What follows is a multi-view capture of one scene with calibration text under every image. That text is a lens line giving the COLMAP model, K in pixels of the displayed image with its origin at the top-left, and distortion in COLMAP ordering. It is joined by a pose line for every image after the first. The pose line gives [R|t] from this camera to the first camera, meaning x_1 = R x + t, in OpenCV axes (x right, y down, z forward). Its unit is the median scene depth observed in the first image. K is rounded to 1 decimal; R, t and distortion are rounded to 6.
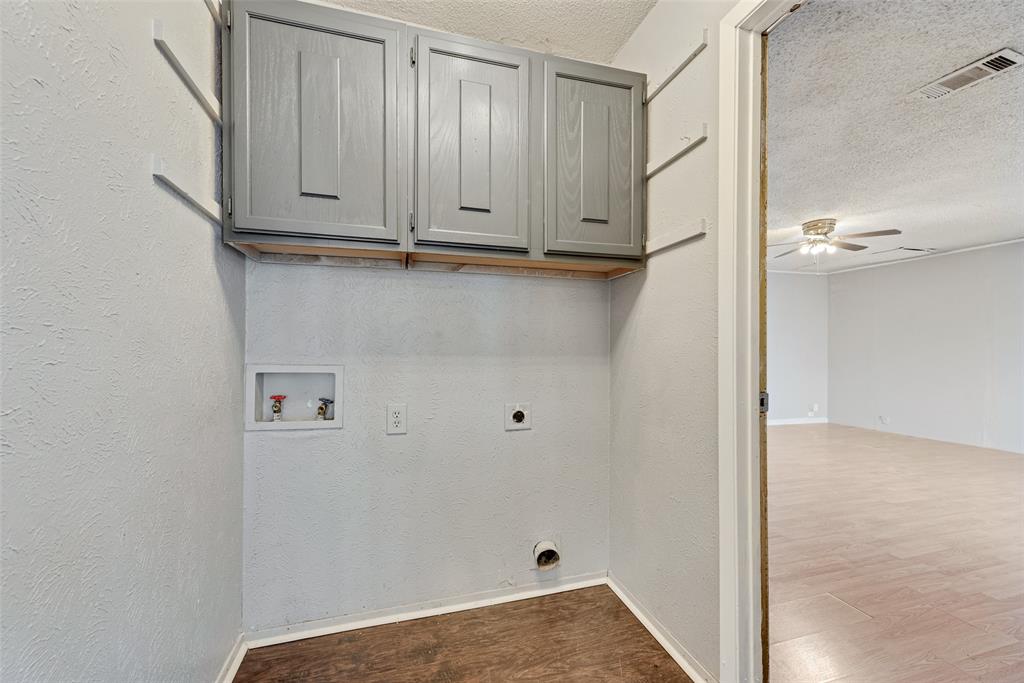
lens RADIAL K [[400.6, 0, 512.3], [0, 400.6, 343.7], [0, 0, 1]] dist [0.002090, -0.000012]
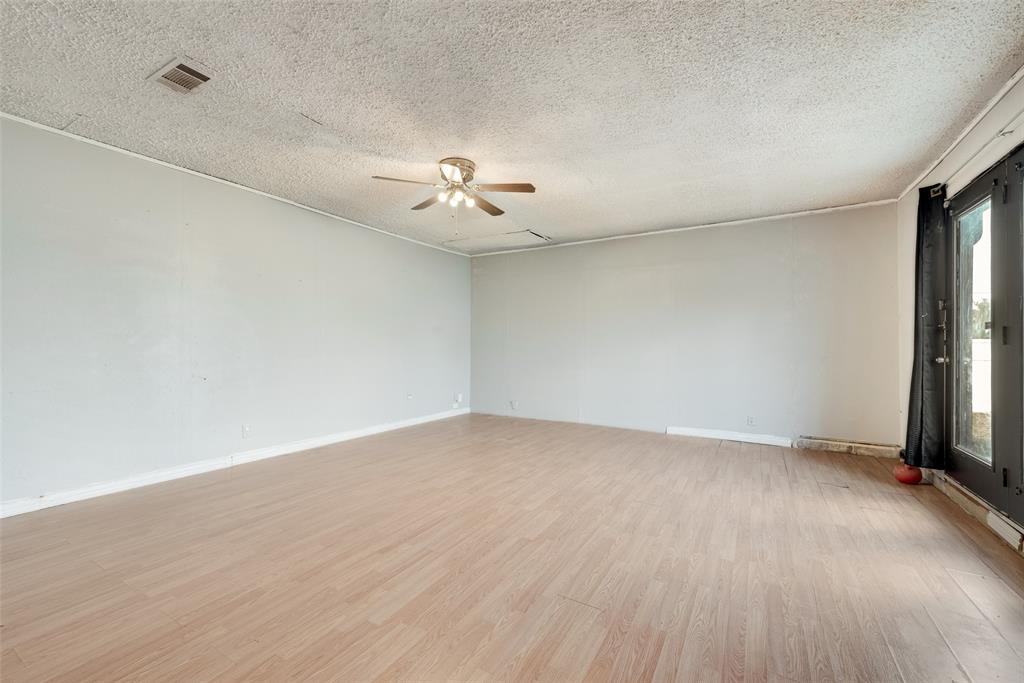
lens RADIAL K [[400.6, 0, 512.3], [0, 400.6, 343.7], [0, 0, 1]] dist [0.002090, -0.000012]
pose [[0.725331, -0.006908, 0.688365, 0.328883], [-0.004969, 0.999871, 0.015270, 0.027875], [-0.688382, -0.014497, 0.725203, 0.389790]]
